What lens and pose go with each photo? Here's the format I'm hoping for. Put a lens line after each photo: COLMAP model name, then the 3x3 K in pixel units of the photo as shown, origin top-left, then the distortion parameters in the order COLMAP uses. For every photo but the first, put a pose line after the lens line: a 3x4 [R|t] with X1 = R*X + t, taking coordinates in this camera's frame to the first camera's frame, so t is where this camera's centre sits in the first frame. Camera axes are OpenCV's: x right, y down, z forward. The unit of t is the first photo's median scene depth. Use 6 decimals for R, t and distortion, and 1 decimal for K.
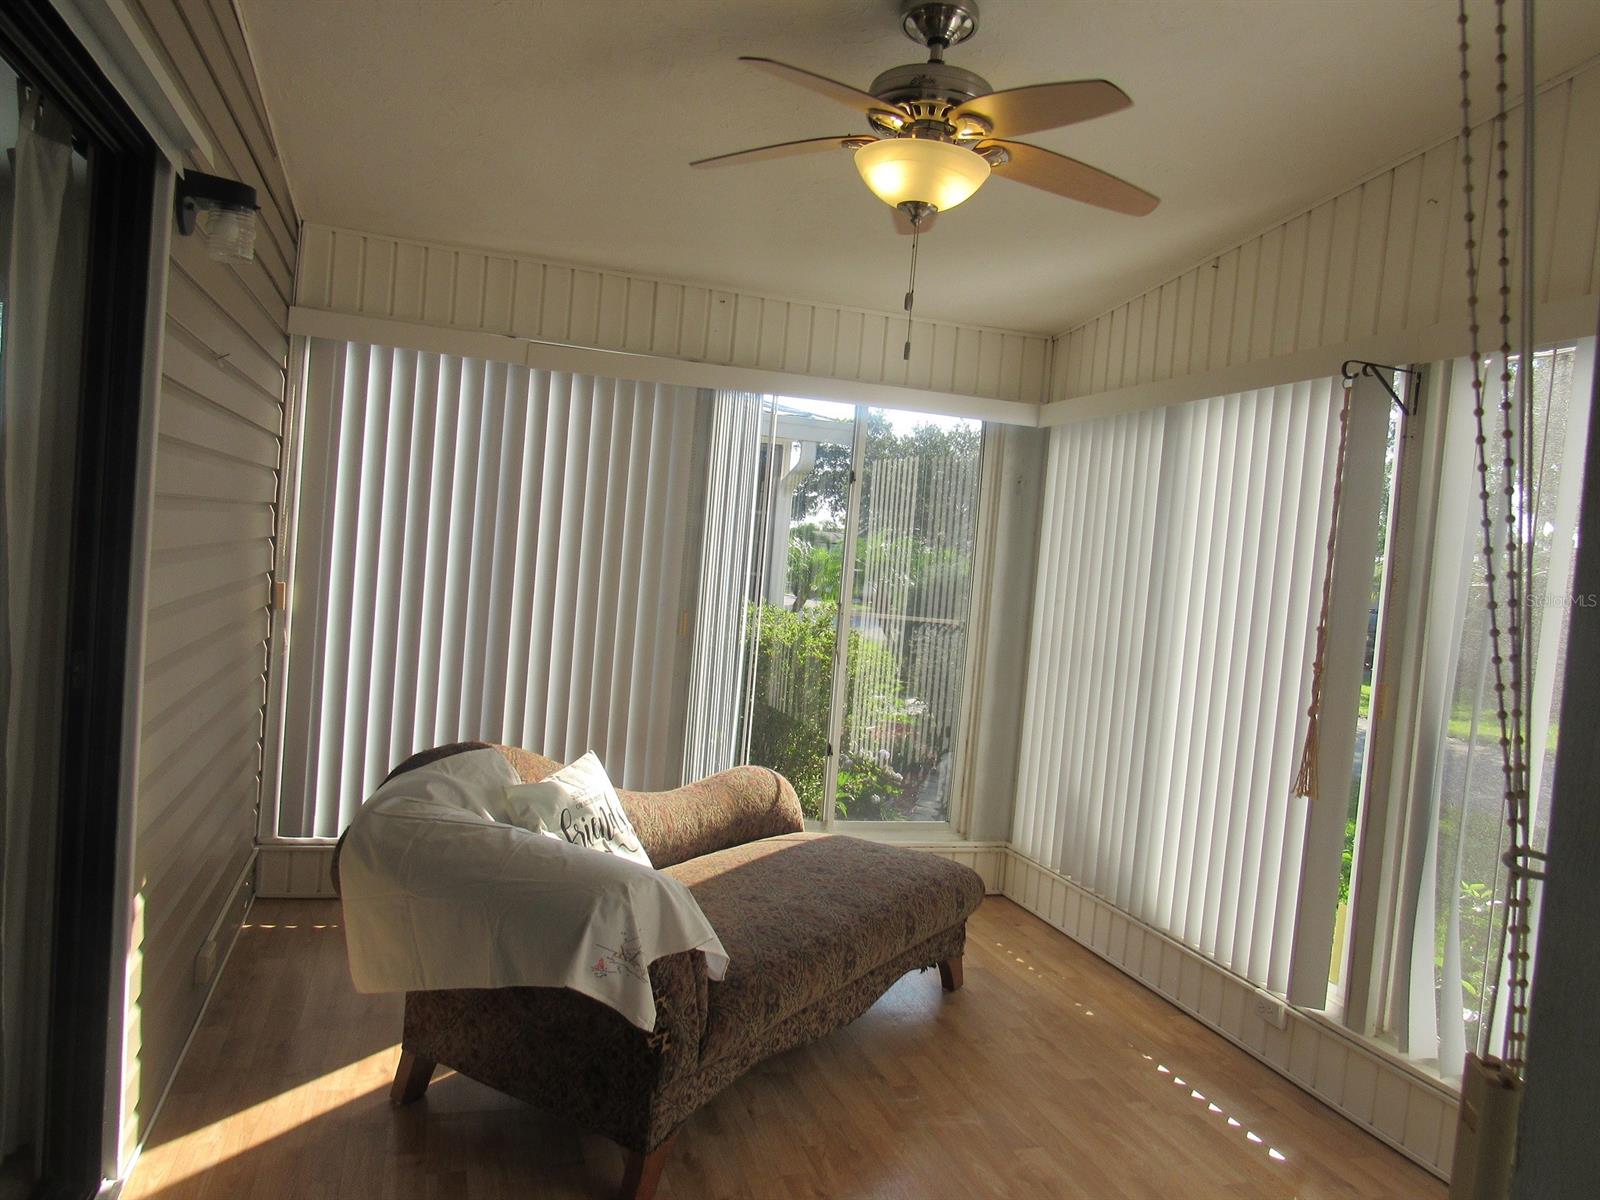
lens RADIAL K [[1150.3, 0, 800.0], [0, 1150.3, 600.0], [0, 0, 1]] dist [-0.019894, -0.000385]
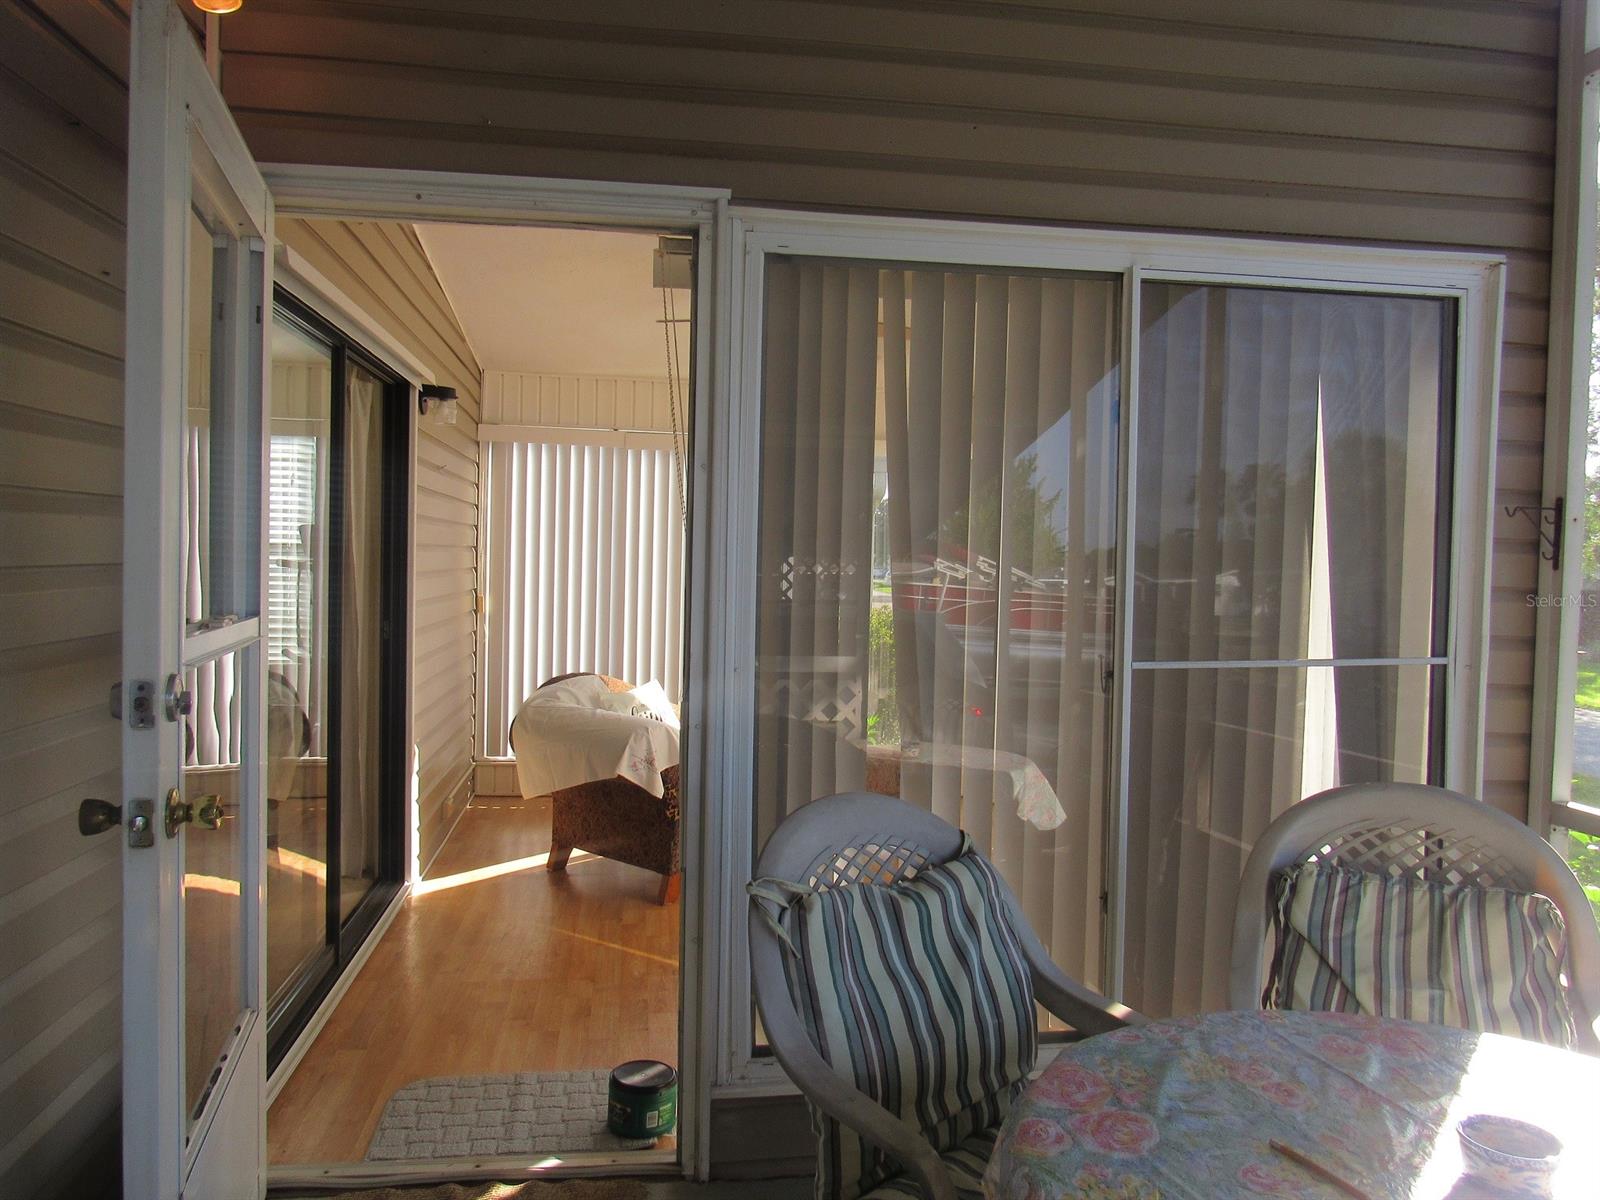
lens RADIAL K [[1150.3, 0, 800.0], [0, 1150.3, 600.0], [0, 0, 1]] dist [-0.019894, -0.000385]
pose [[0.985231, -0.053105, -0.162786, 0.397485], [0.050170, 0.998496, -0.022087, 0.078407], [0.163714, 0.013594, 0.986414, -0.821771]]
